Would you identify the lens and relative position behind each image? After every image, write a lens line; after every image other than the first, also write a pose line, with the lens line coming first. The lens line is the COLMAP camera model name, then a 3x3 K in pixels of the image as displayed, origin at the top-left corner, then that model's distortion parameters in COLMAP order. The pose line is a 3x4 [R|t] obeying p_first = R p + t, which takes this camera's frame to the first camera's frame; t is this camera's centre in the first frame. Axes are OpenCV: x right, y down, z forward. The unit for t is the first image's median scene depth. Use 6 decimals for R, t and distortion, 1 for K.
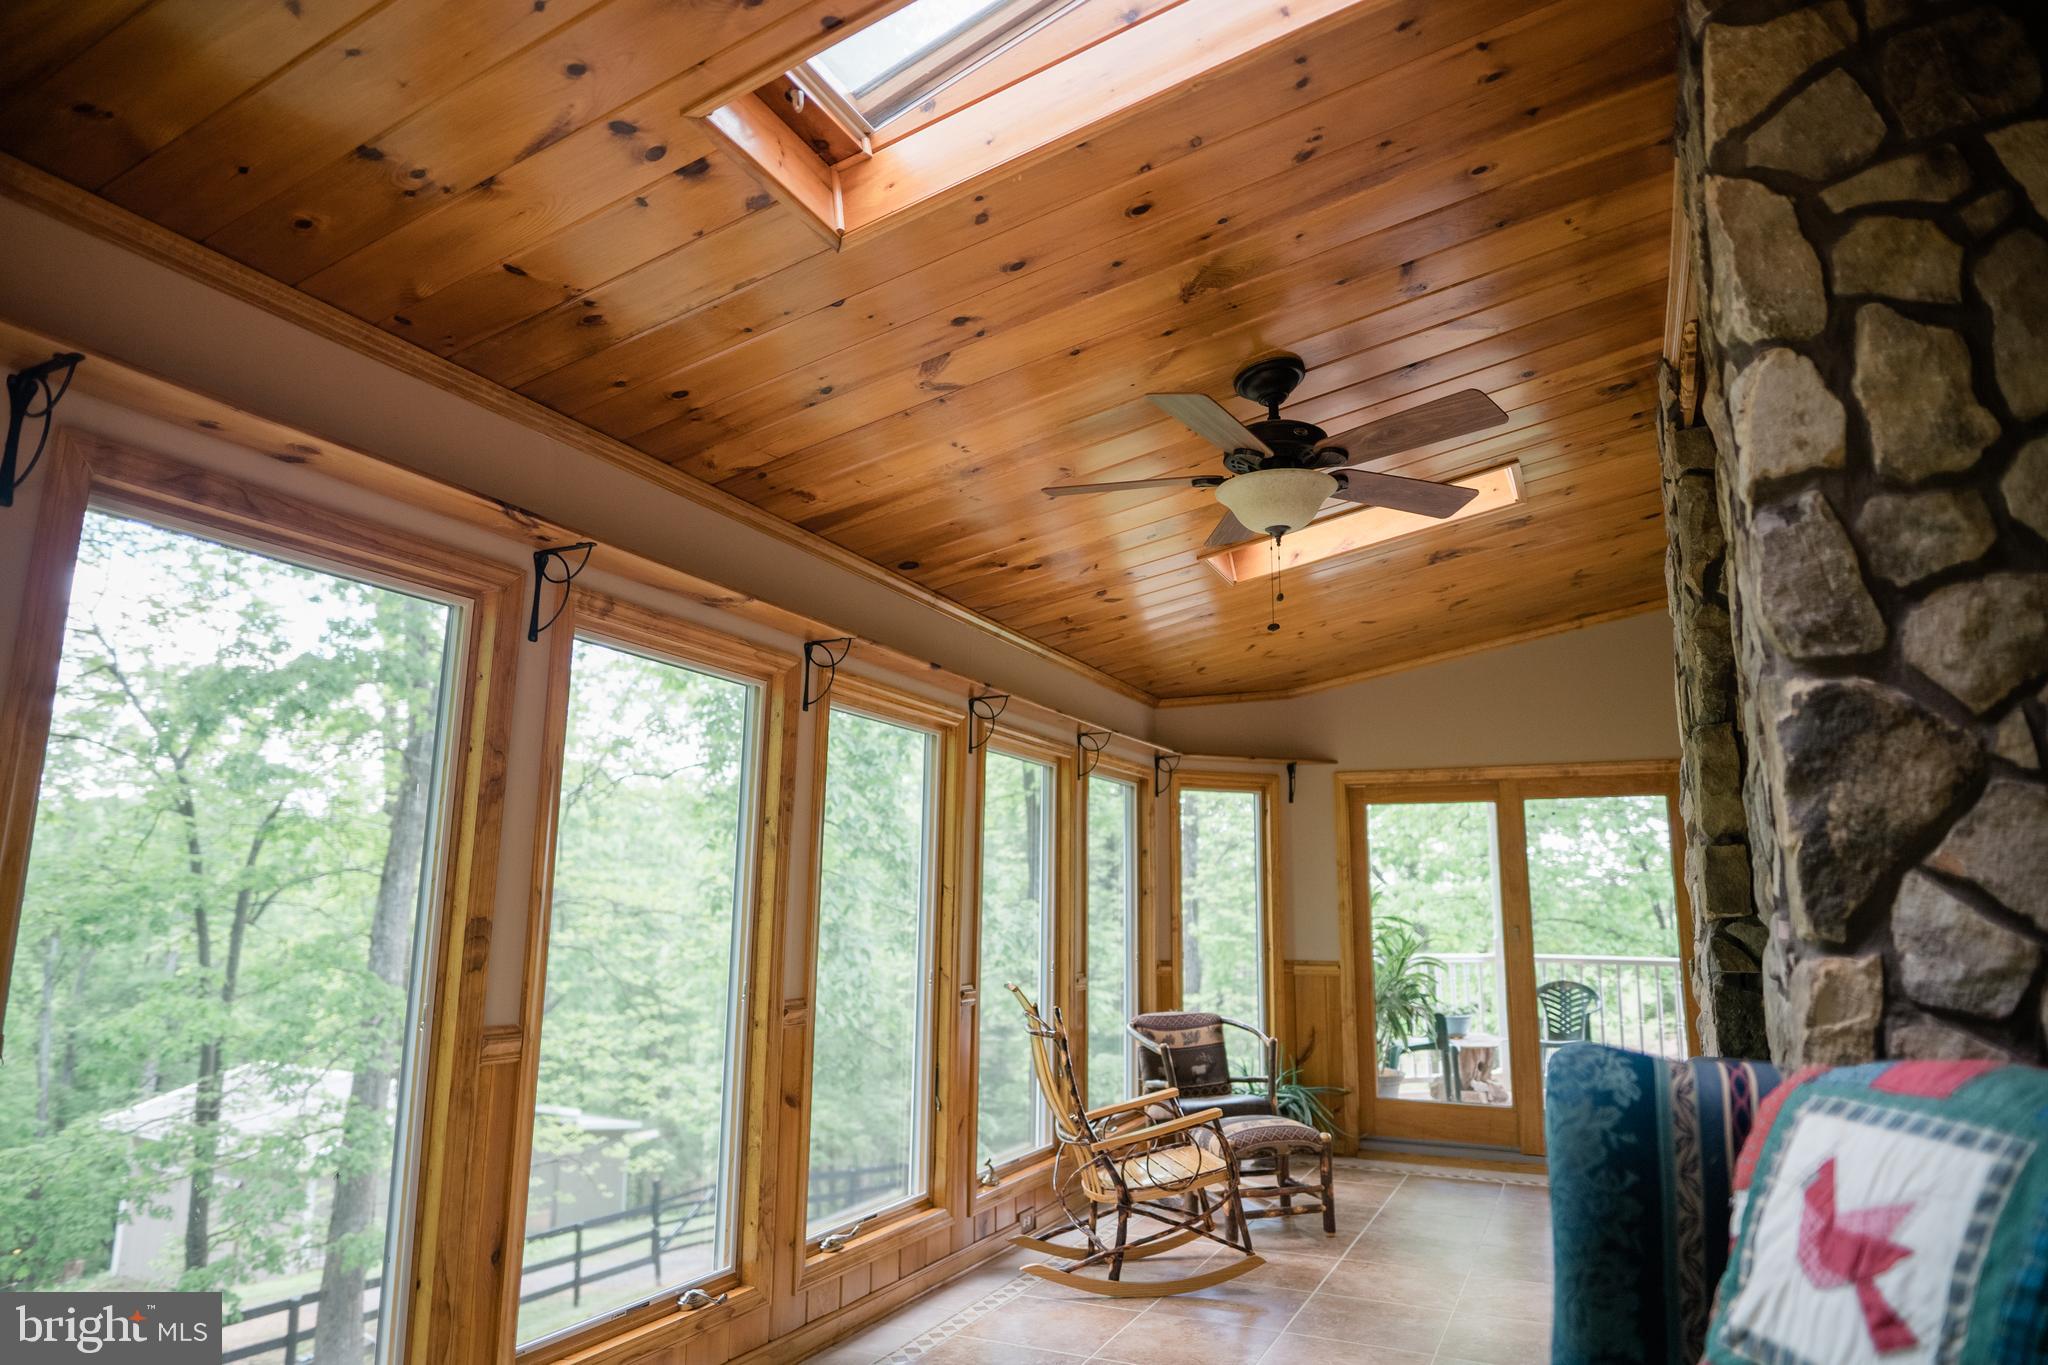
lens RADIAL K [[1188.5, 0, 997.7], [0, 1188.5, 684.3], [0, 0, 1]] dist [-0.020448, -0.001786]
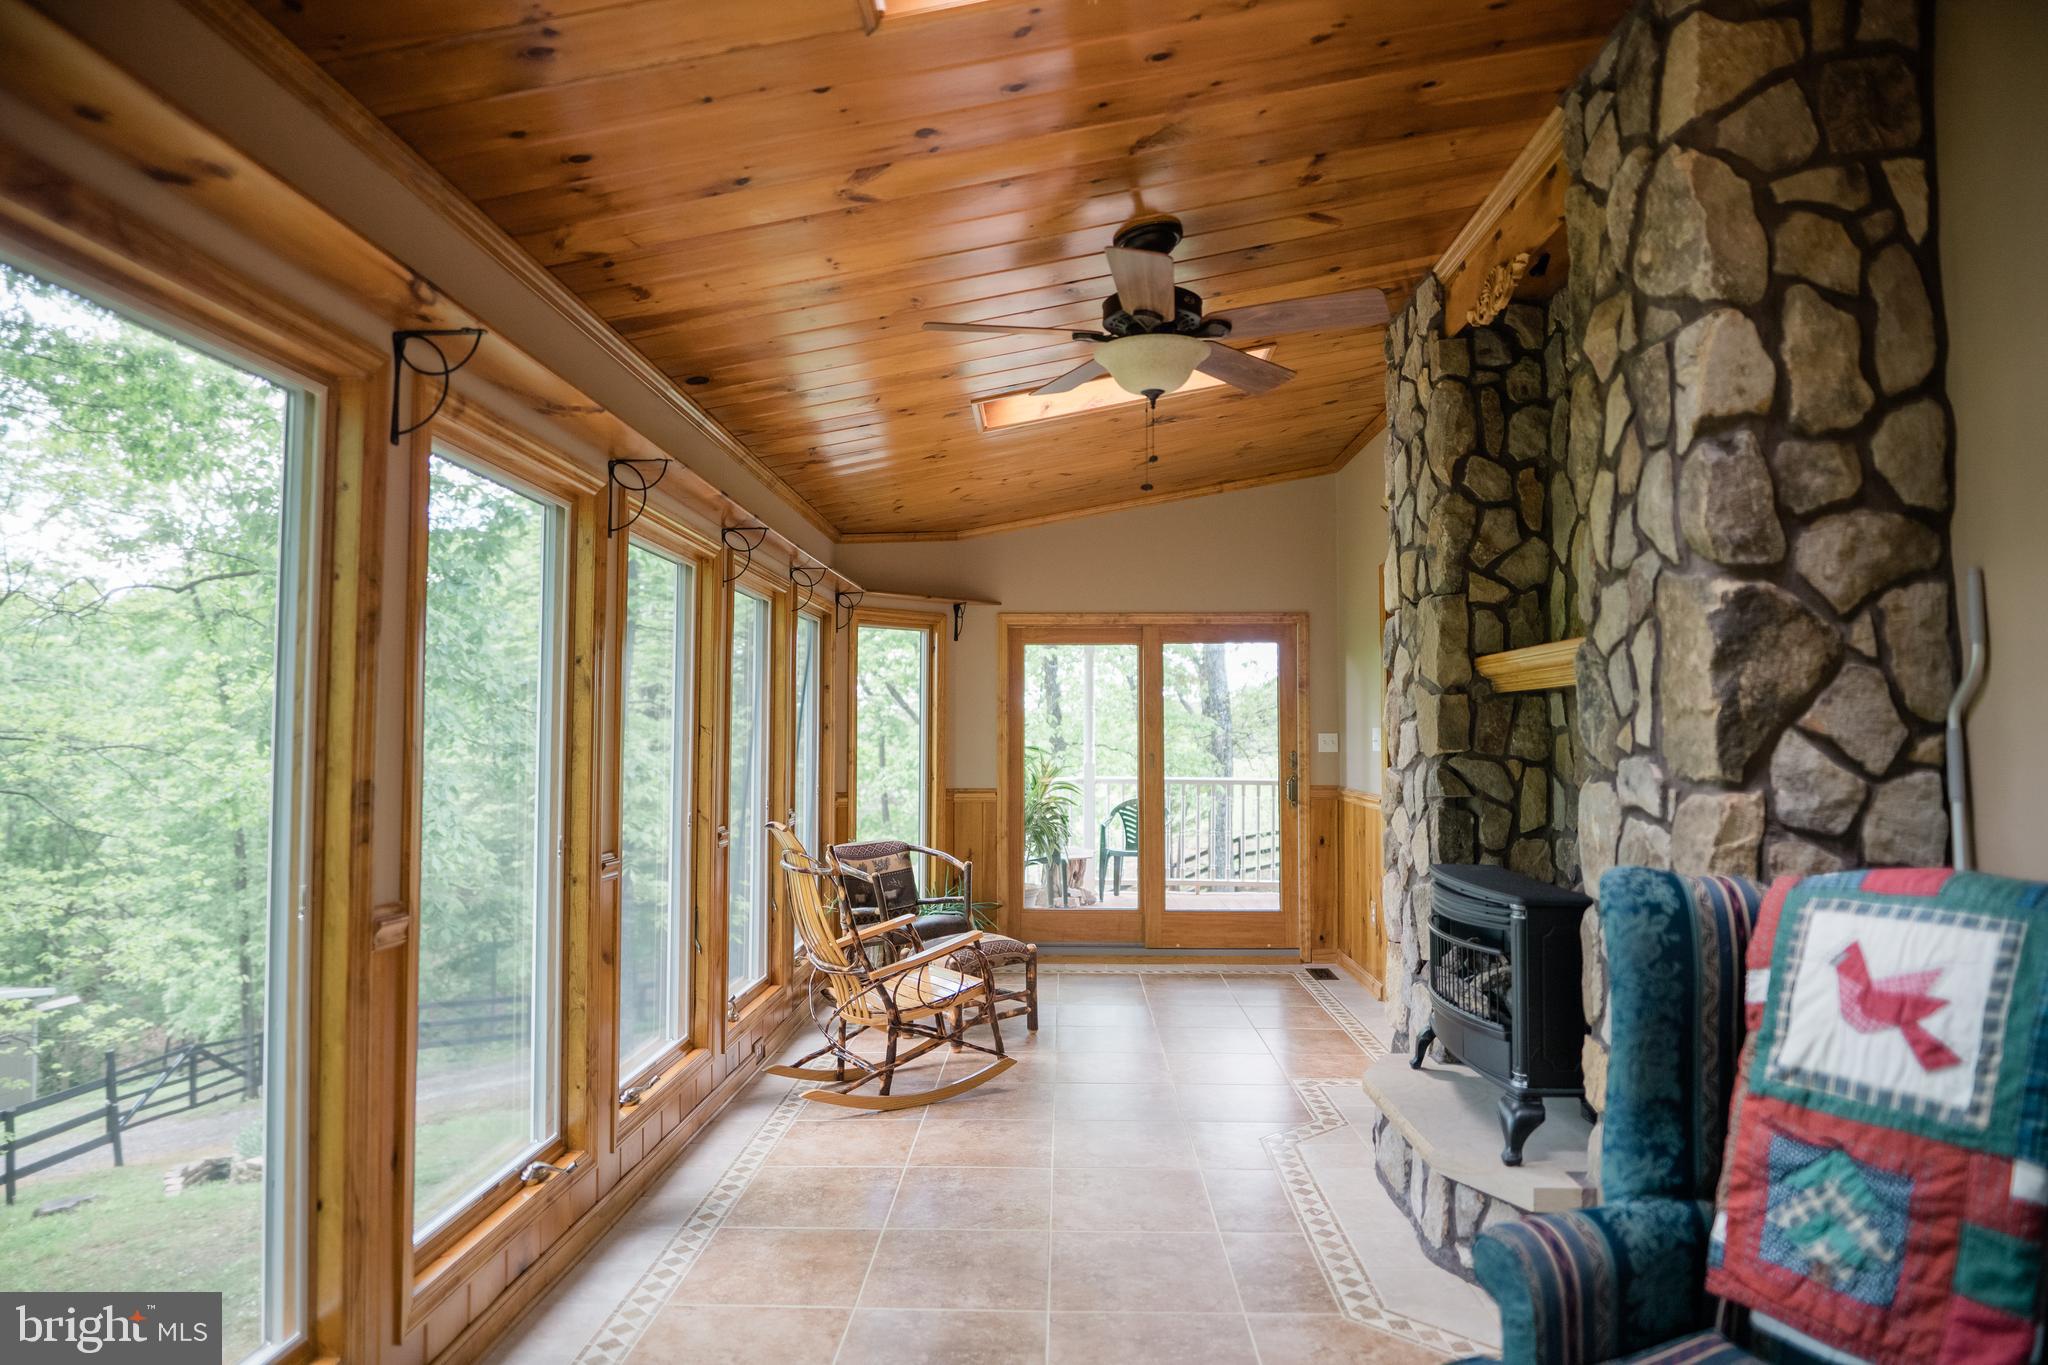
lens RADIAL K [[1188.5, 0, 997.7], [0, 1188.5, 684.3], [0, 0, 1]] dist [-0.020448, -0.001786]
pose [[0.918705, 0.006455, 0.394891, -0.541359], [-0.063766, 0.989172, 0.132182, -0.011195], [-0.389762, -0.146617, 0.909169, 0.124654]]
